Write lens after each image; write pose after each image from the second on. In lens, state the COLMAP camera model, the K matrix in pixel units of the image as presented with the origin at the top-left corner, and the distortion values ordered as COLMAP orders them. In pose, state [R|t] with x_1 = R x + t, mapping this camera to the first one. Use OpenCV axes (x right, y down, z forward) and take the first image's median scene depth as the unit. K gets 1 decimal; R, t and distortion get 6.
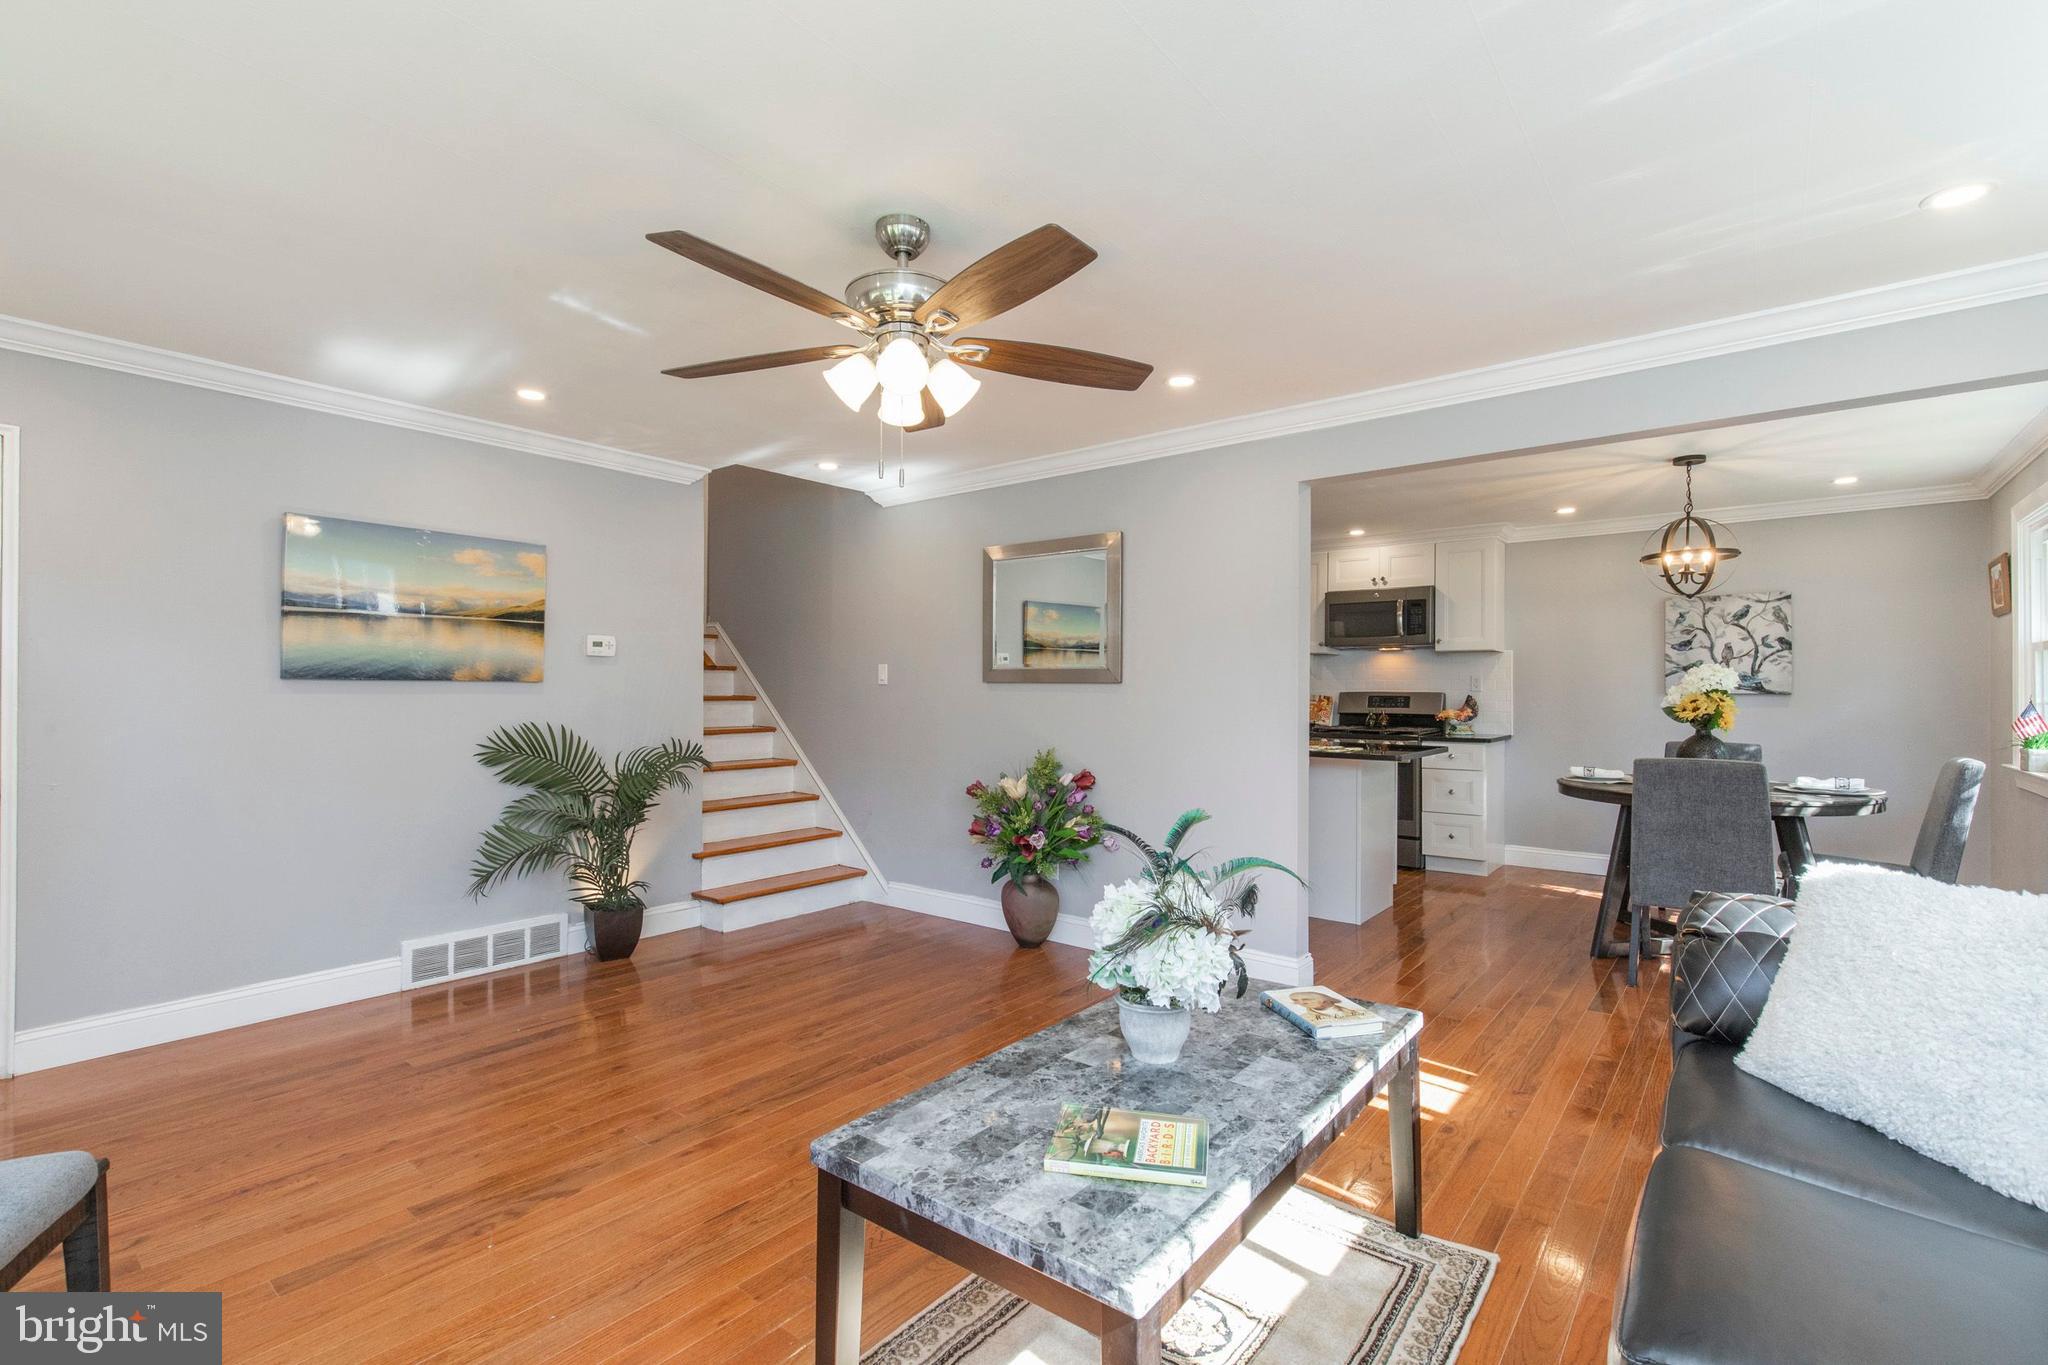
lens RADIAL K [[900.4, 0, 1021.4], [0, 900.4, 687.4], [0, 0, 1]] dist [-0.011408, -0.000233]
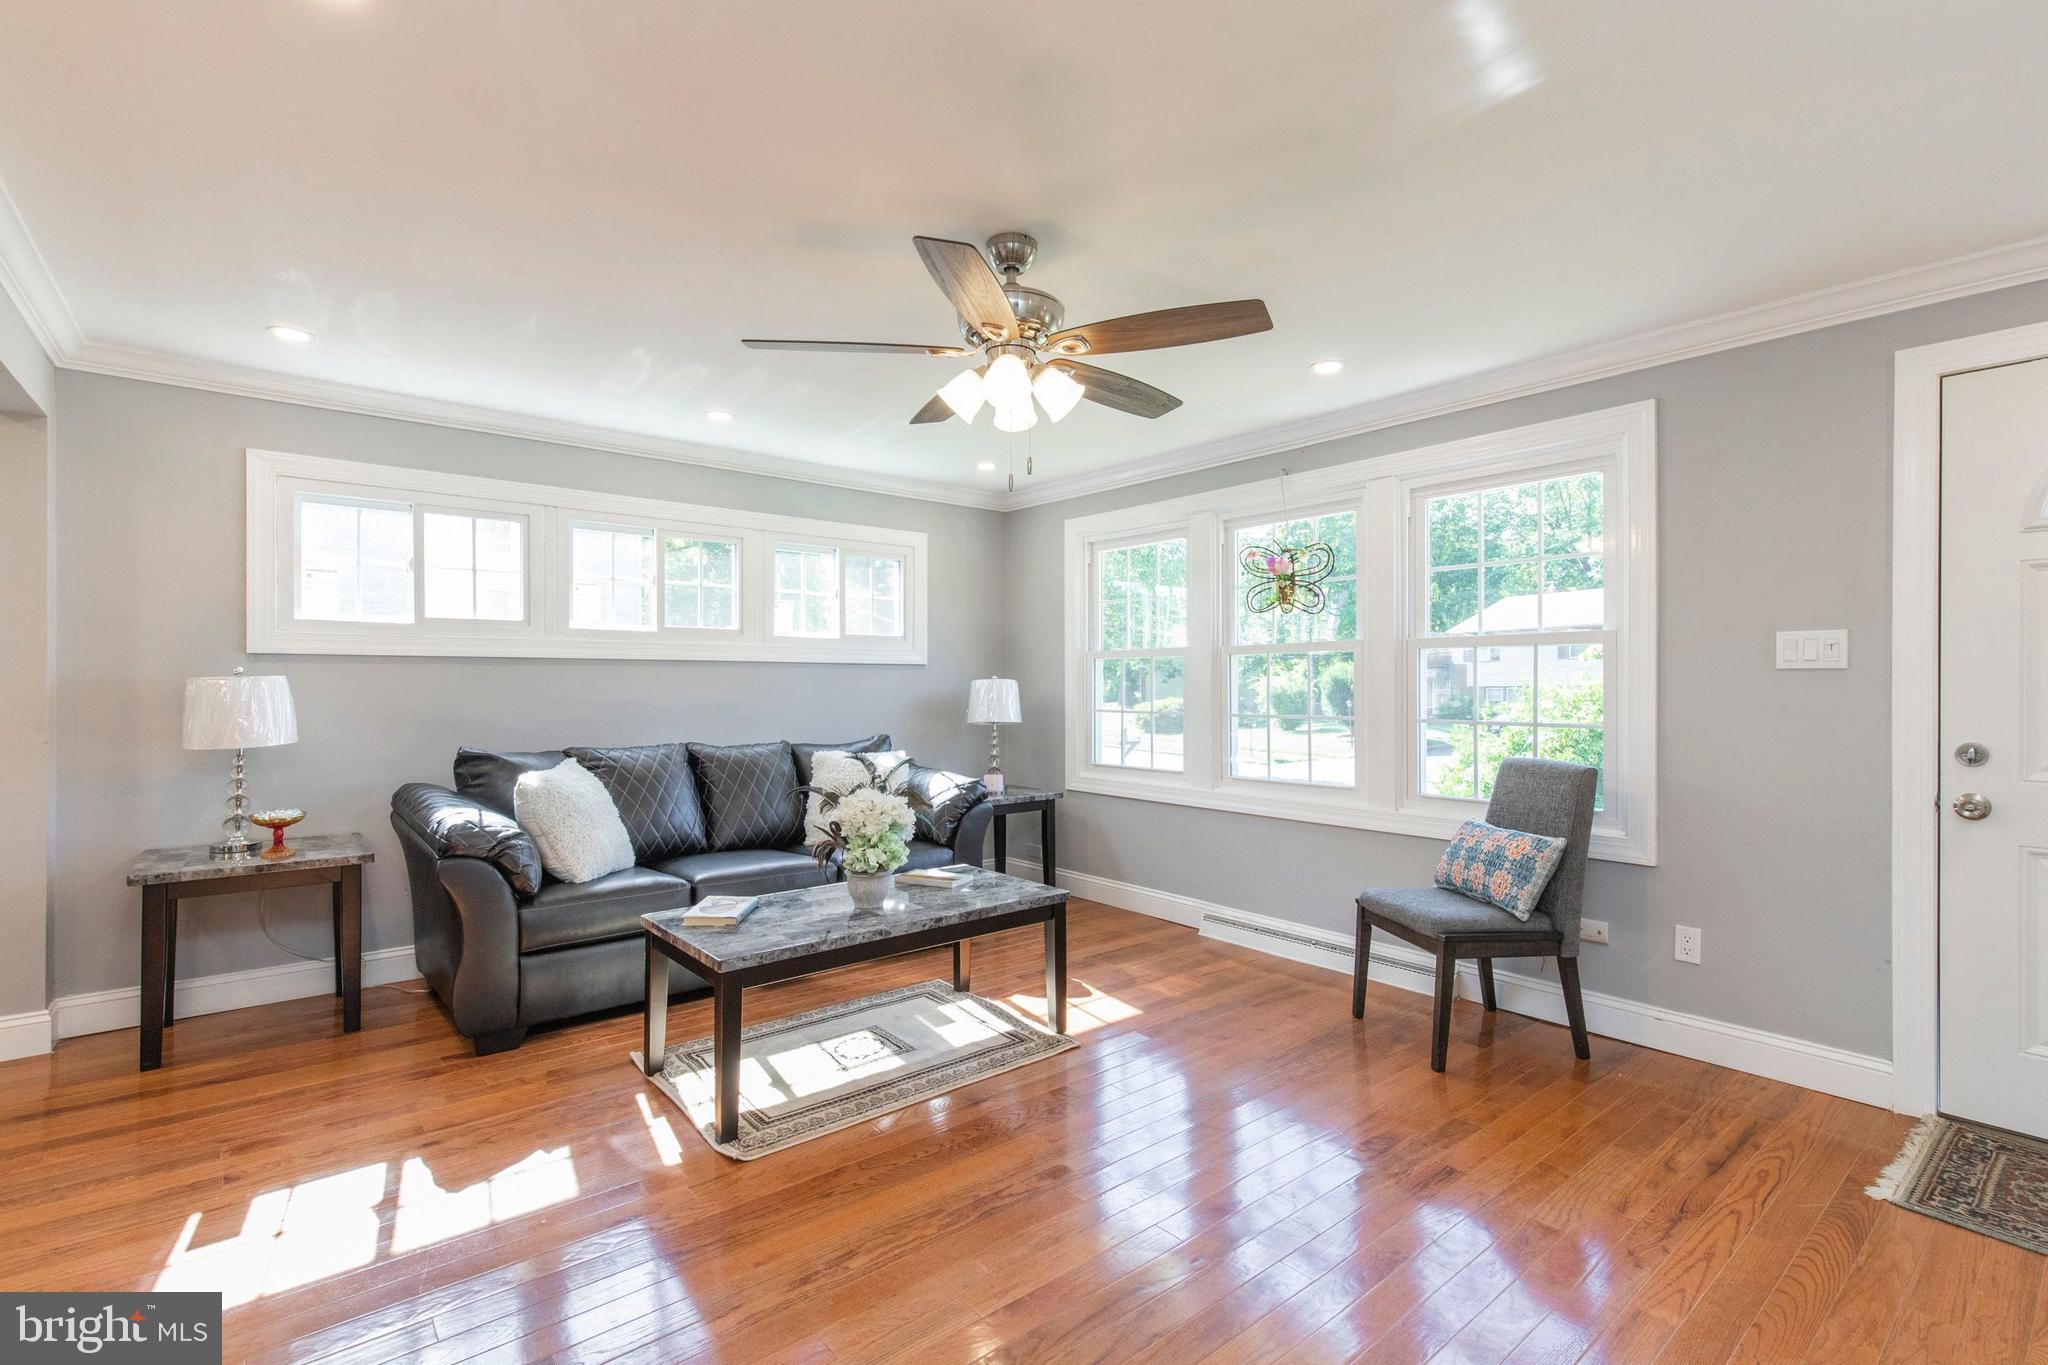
lens RADIAL K [[945.6, 0, 1020.9], [0, 945.6, 692.9], [0, 0, 1]] dist [0.002819, 0.000077]
pose [[-0.981209, -0.007990, 0.192784, -0.140721], [-0.007085, 0.999960, 0.005384, 0.003326], [-0.192820, 0.003917, -0.981226, 0.804777]]
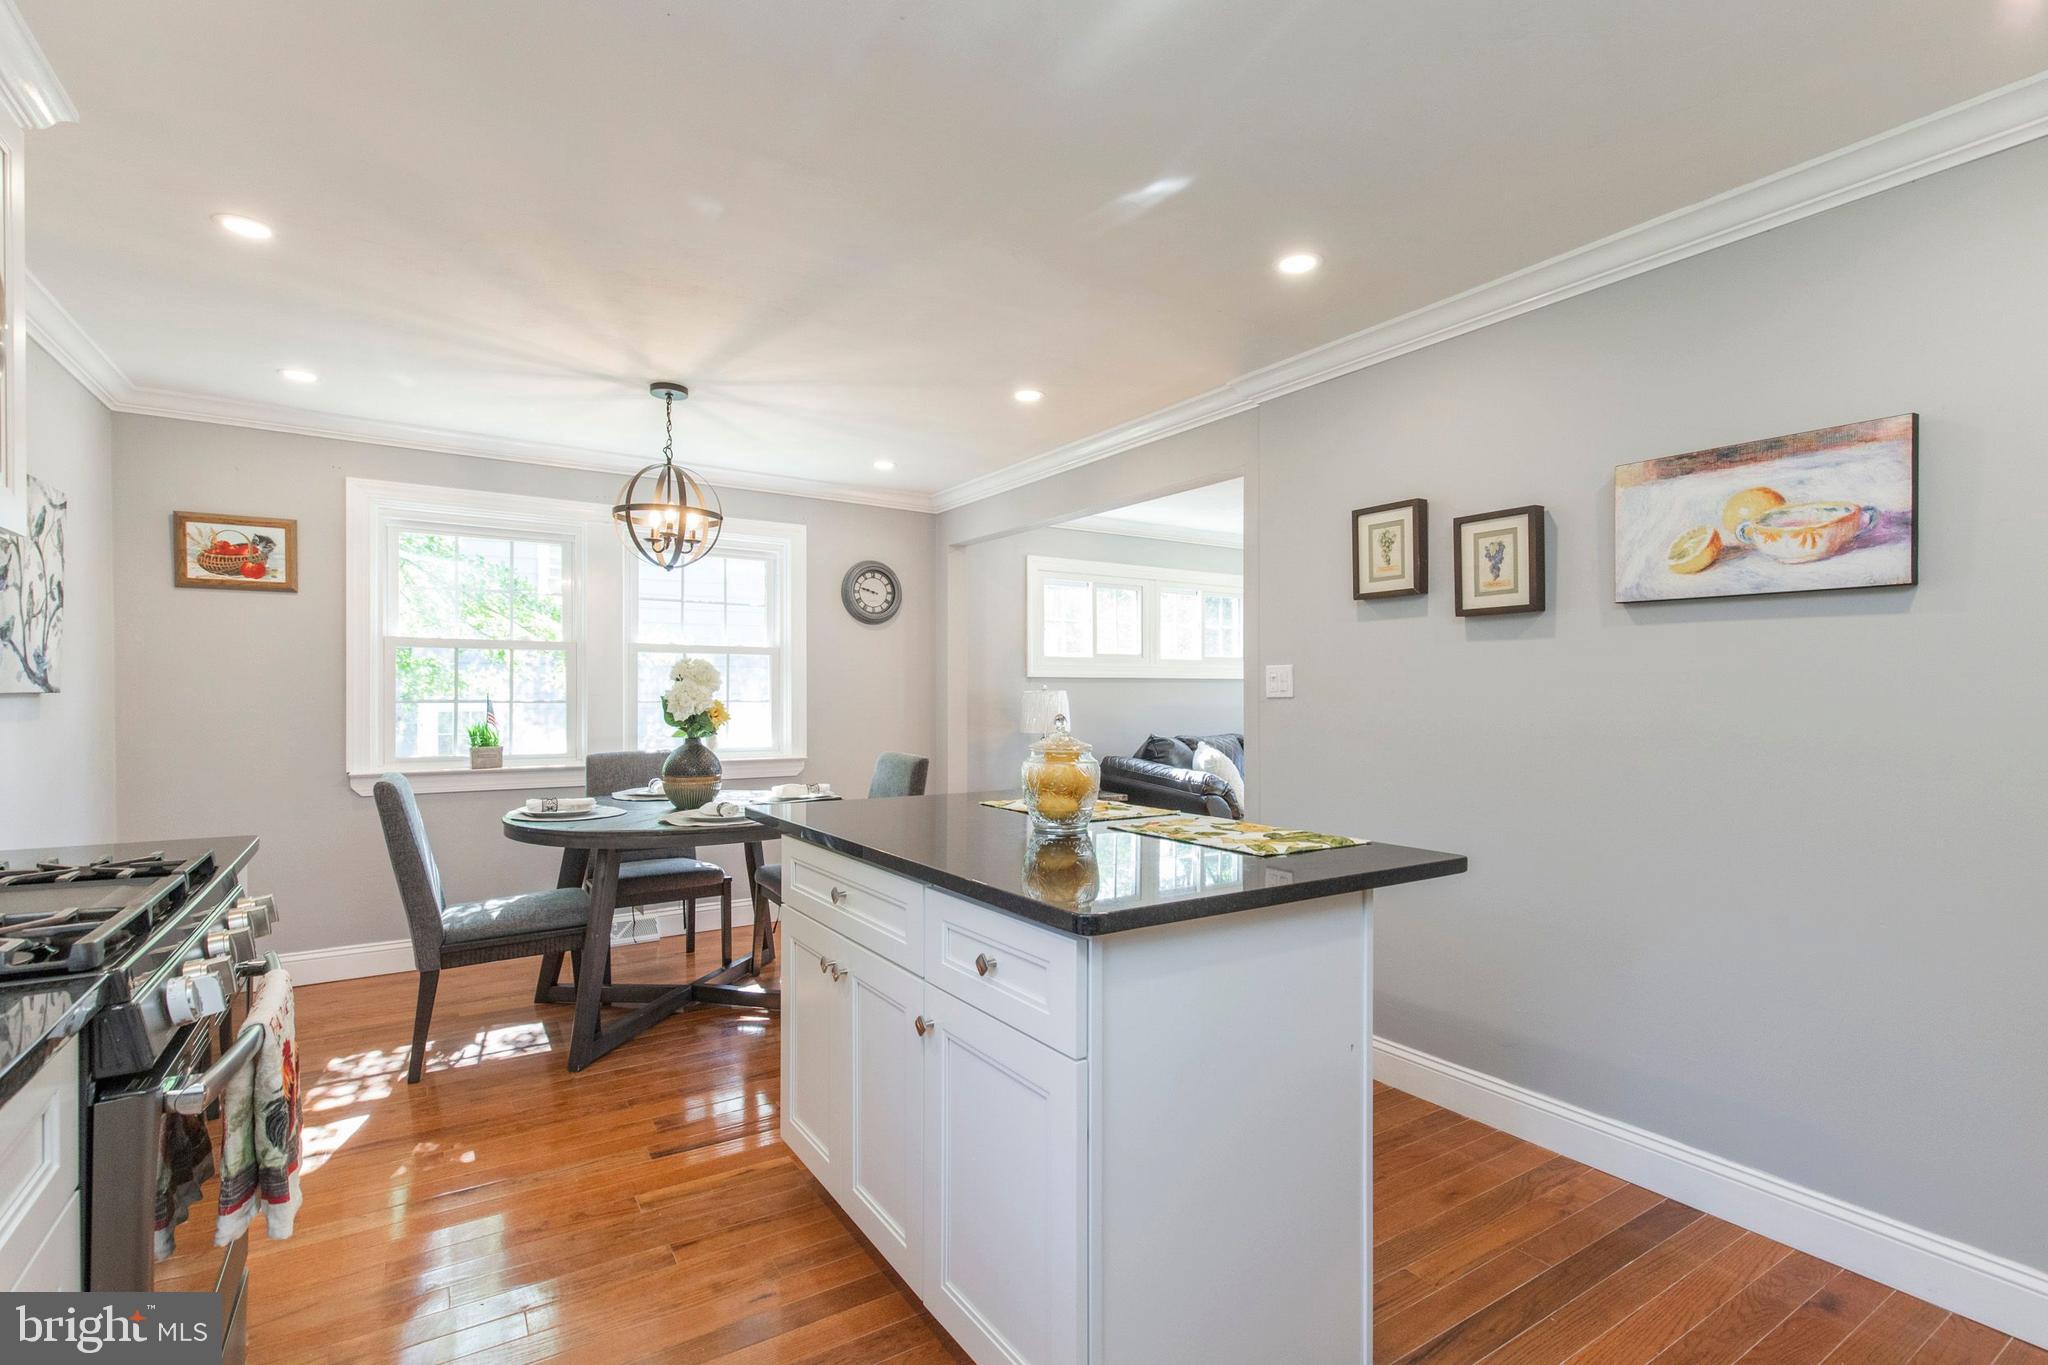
lens RADIAL K [[945.6, 0, 1020.9], [0, 945.6, 692.9], [0, 0, 1]] dist [0.002819, 0.000077]
pose [[-0.951266, -0.006642, 0.308299, 0.157441], [-0.007705, 0.999968, -0.002230, 0.004148], [-0.308274, -0.004497, -0.951287, 1.285274]]
